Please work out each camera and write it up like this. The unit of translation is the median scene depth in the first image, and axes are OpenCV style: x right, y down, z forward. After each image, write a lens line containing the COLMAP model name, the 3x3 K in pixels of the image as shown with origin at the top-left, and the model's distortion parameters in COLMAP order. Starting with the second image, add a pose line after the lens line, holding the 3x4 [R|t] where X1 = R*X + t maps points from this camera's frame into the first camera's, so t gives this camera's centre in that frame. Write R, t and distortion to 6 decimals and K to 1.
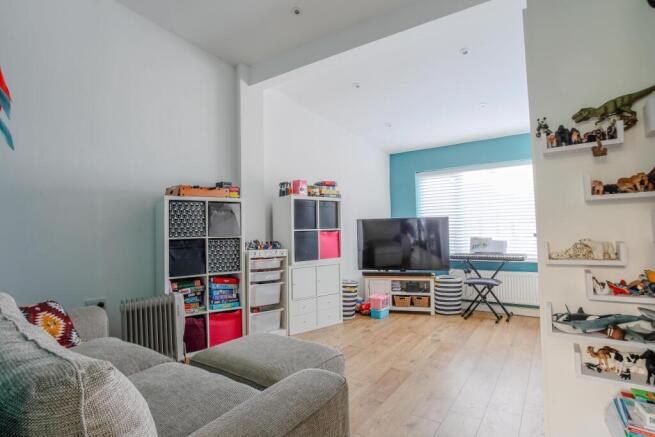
lens RADIAL K [[328.6, 0, 327.5], [0, 328.6, 218.5], [0, 0, 1]] dist [-0.000275, 0.000026]
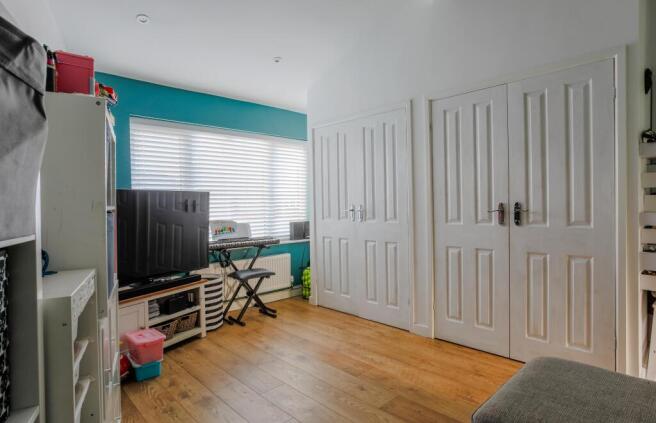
lens RADIAL K [[360.9, 0, 328.0], [0, 360.9, 211.5], [0, 0, 1]] dist [0.000782, 0.000110]
pose [[0.206544, 0.005567, 0.978421, -0.346416], [-0.016779, 0.999857, -0.002147, 0.035907], [-0.978293, -0.015974, 0.206608, 0.606827]]
